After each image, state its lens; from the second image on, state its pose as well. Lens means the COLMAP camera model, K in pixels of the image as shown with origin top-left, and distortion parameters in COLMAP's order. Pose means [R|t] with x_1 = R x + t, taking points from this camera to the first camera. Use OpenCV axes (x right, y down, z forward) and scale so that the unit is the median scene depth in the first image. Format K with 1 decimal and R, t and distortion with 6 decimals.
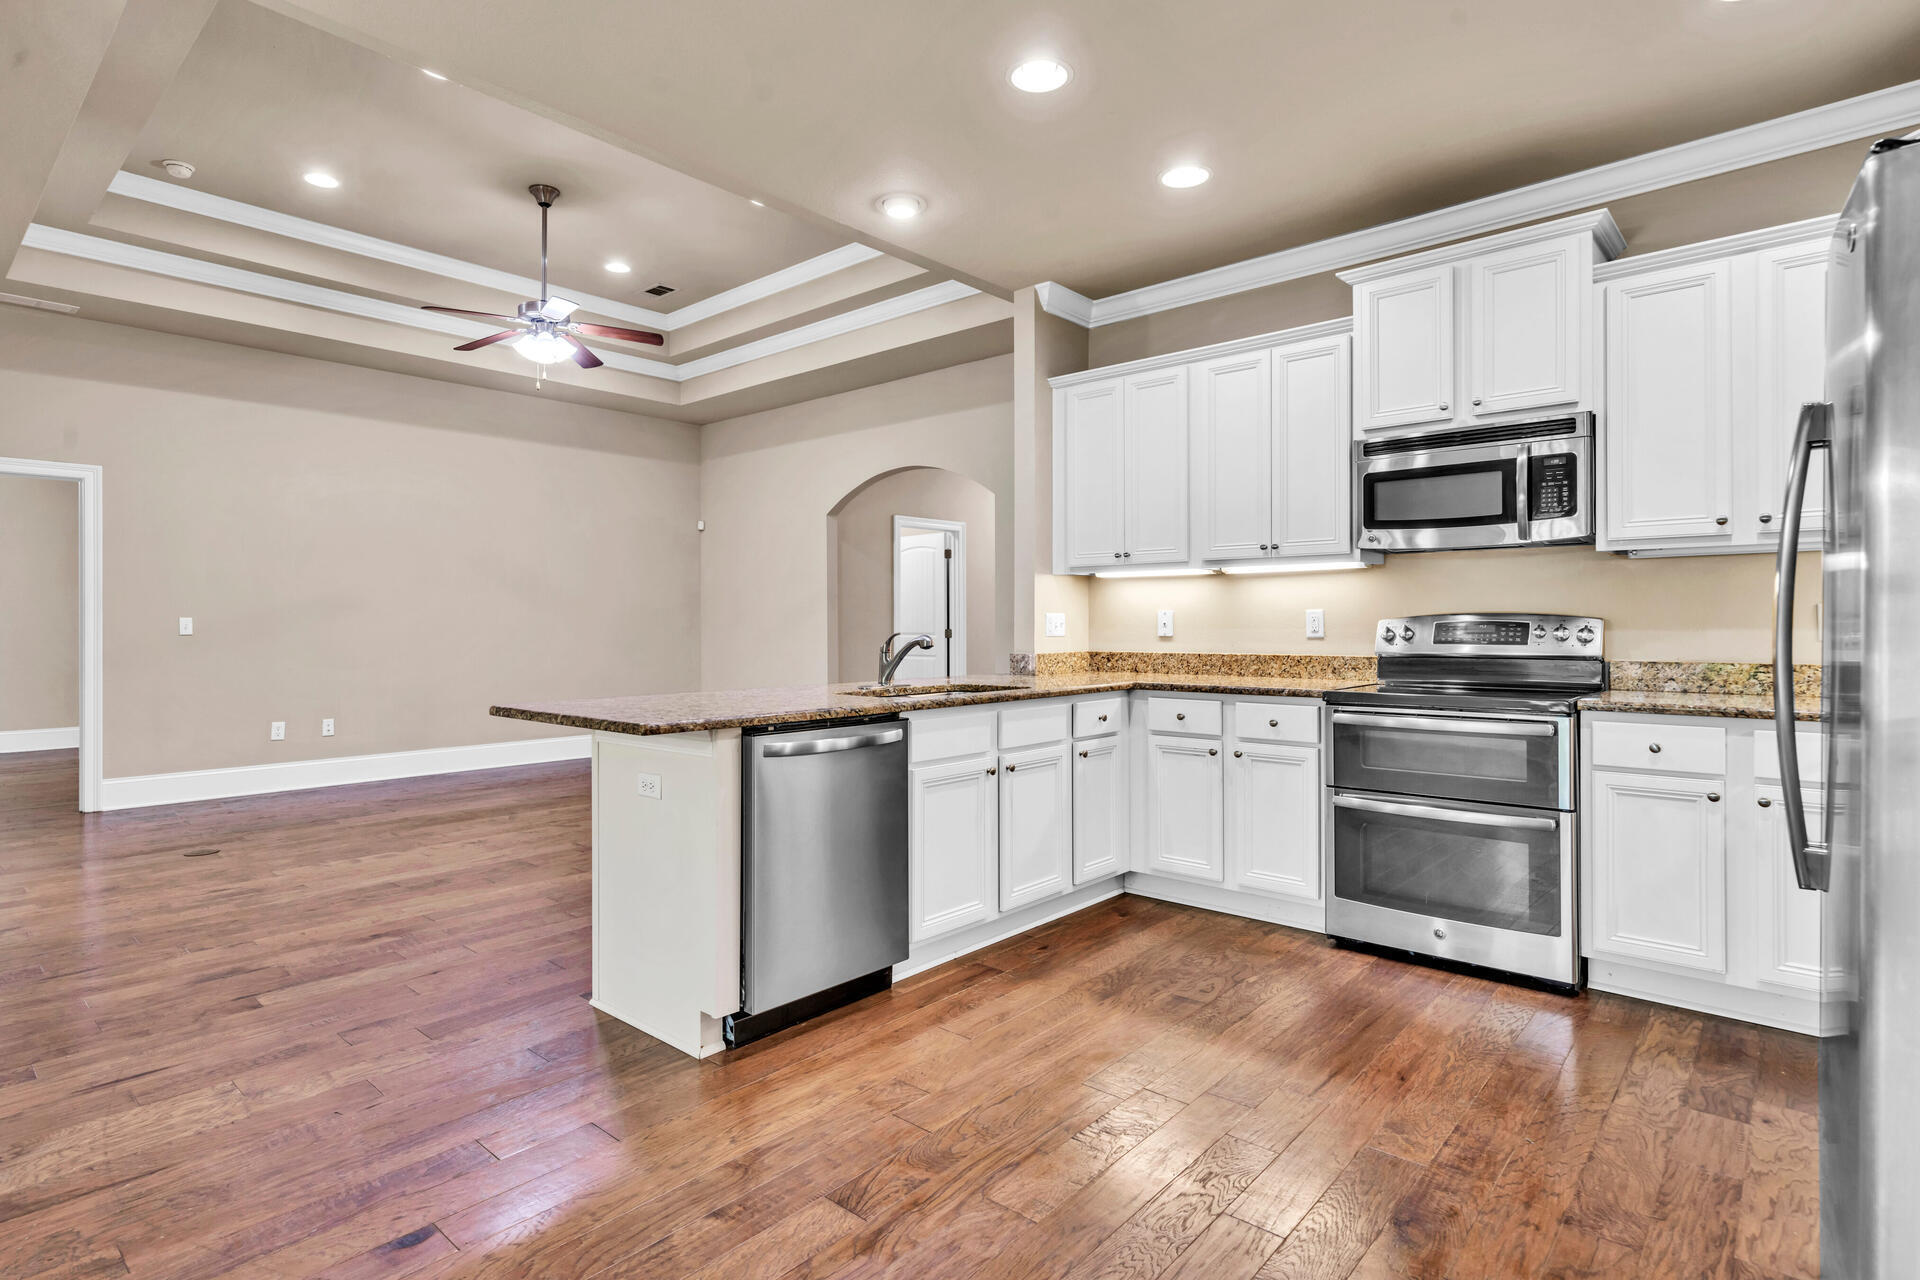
lens RADIAL K [[965.6, 0, 966.4], [0, 965.6, 620.0], [0, 0, 1]] dist [0.001178, -0.000476]
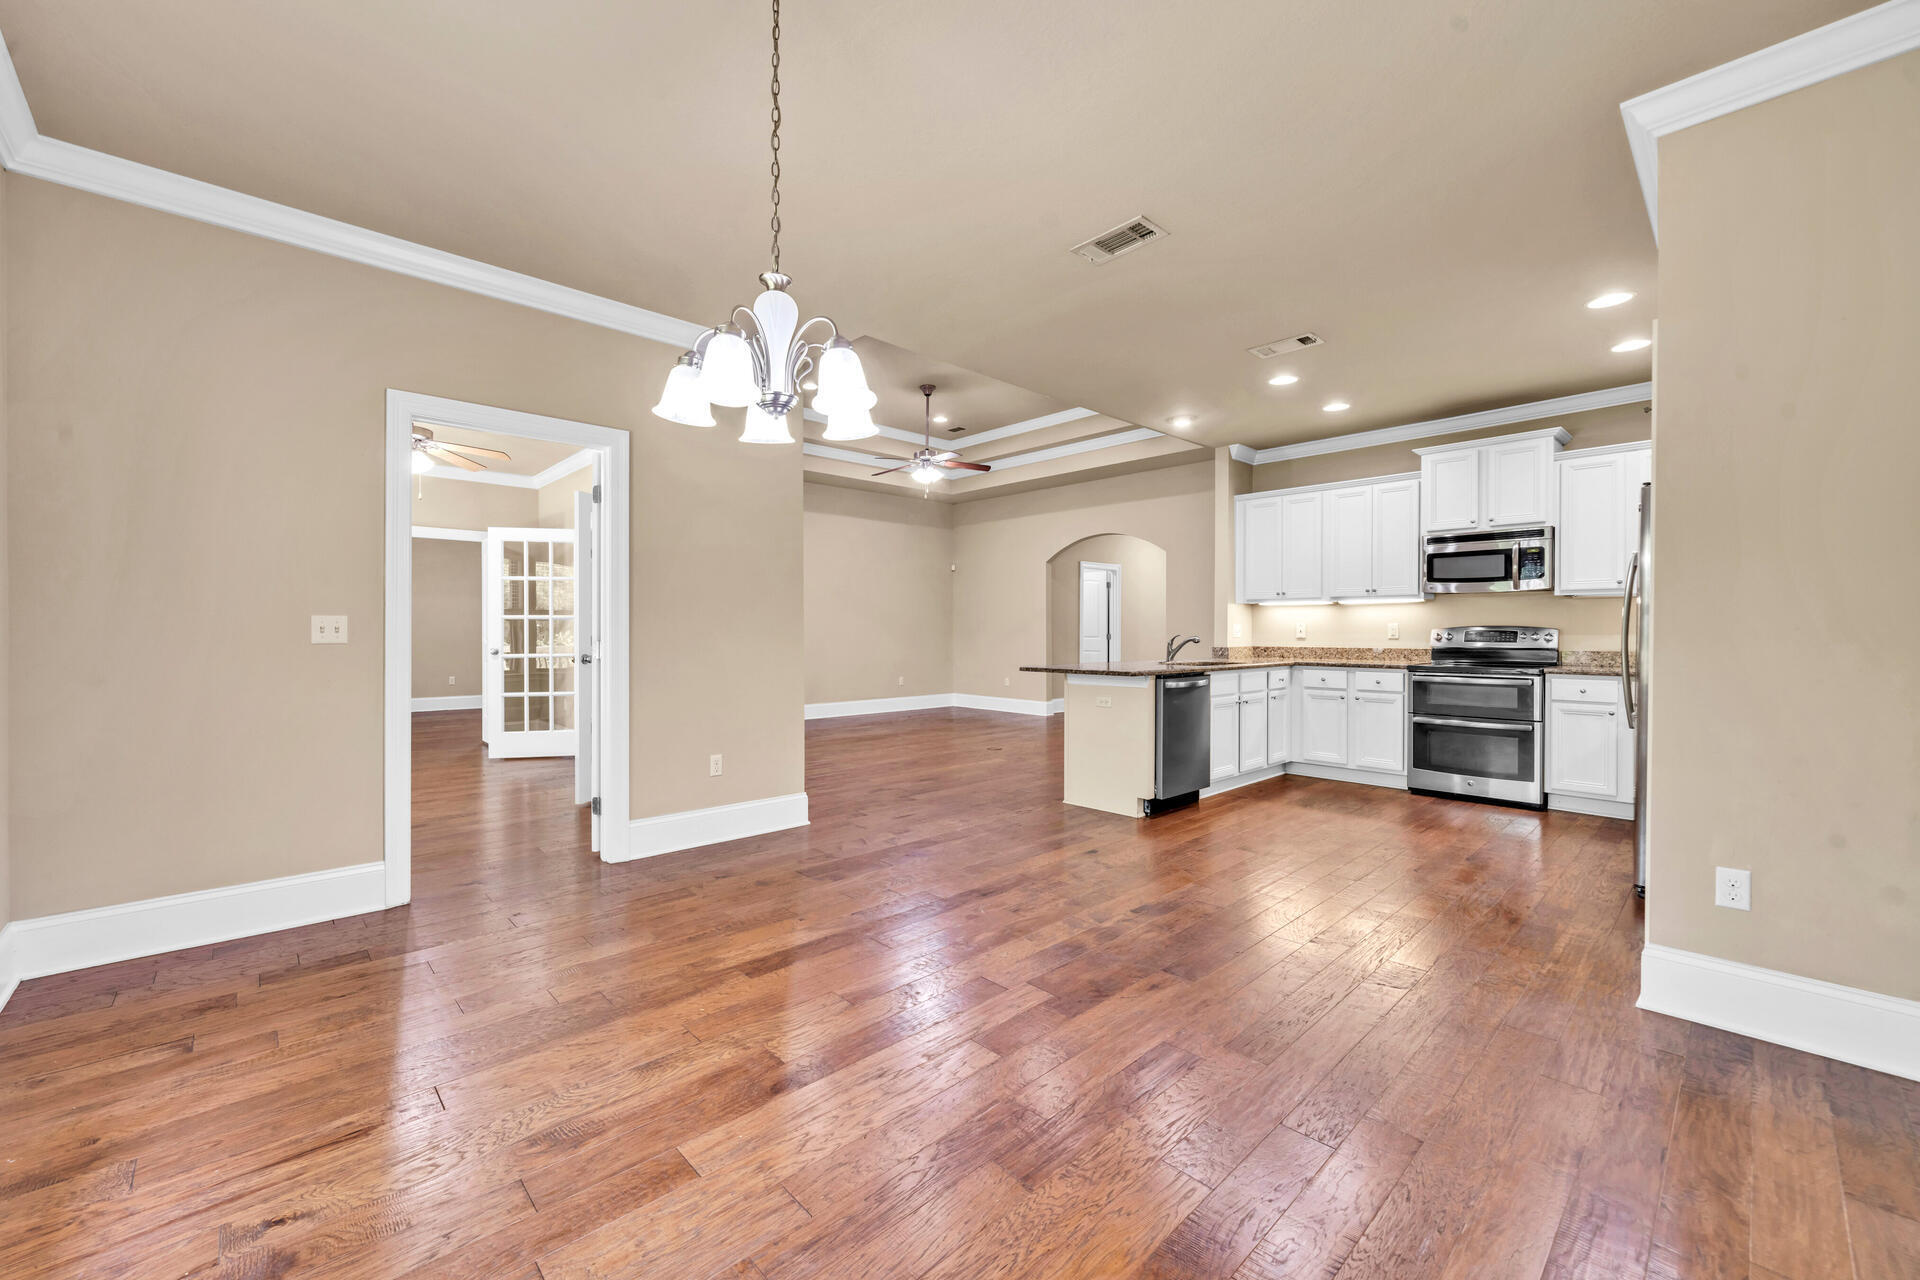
lens RADIAL K [[756.5, 0, 956.4], [0, 756.5, 632.8], [0, 0, 1]] dist [-0.001502, -0.000205]
pose [[0.995172, 0.004206, -0.098061, -0.379823], [-0.003492, 0.999966, 0.007457, -0.001151], [0.098089, -0.007079, 0.995152, -0.604403]]
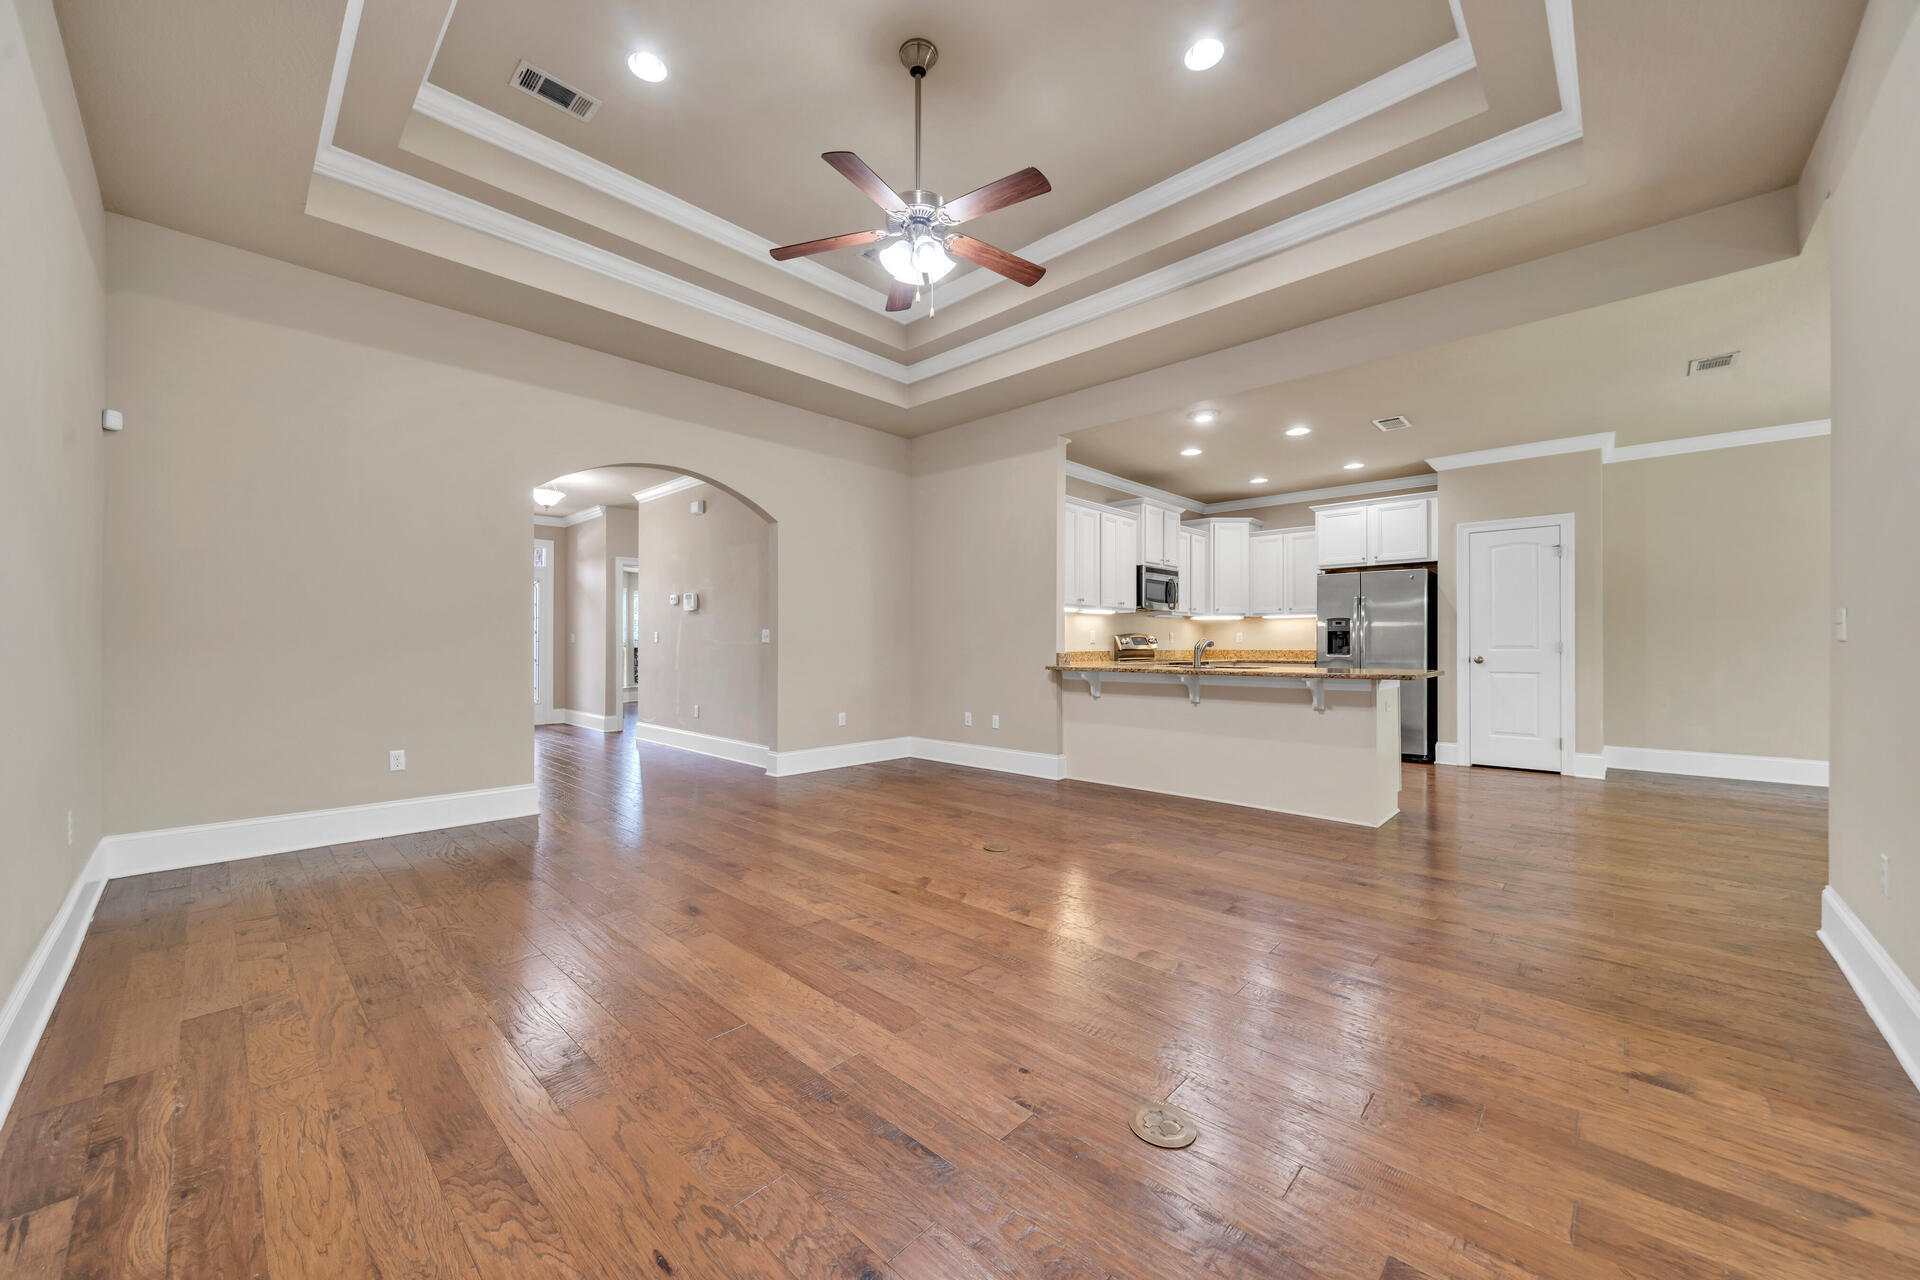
lens RADIAL K [[713.1, 0, 919.5], [0, 713.1, 642.1], [0, 0, 1]] dist [-0.005761, 0.002197]
pose [[0.069302, 0.005549, 0.997580, -1.531379], [-0.004924, 0.999974, -0.005220, 0.030868], [-0.997584, -0.004550, 0.069328, 1.483946]]
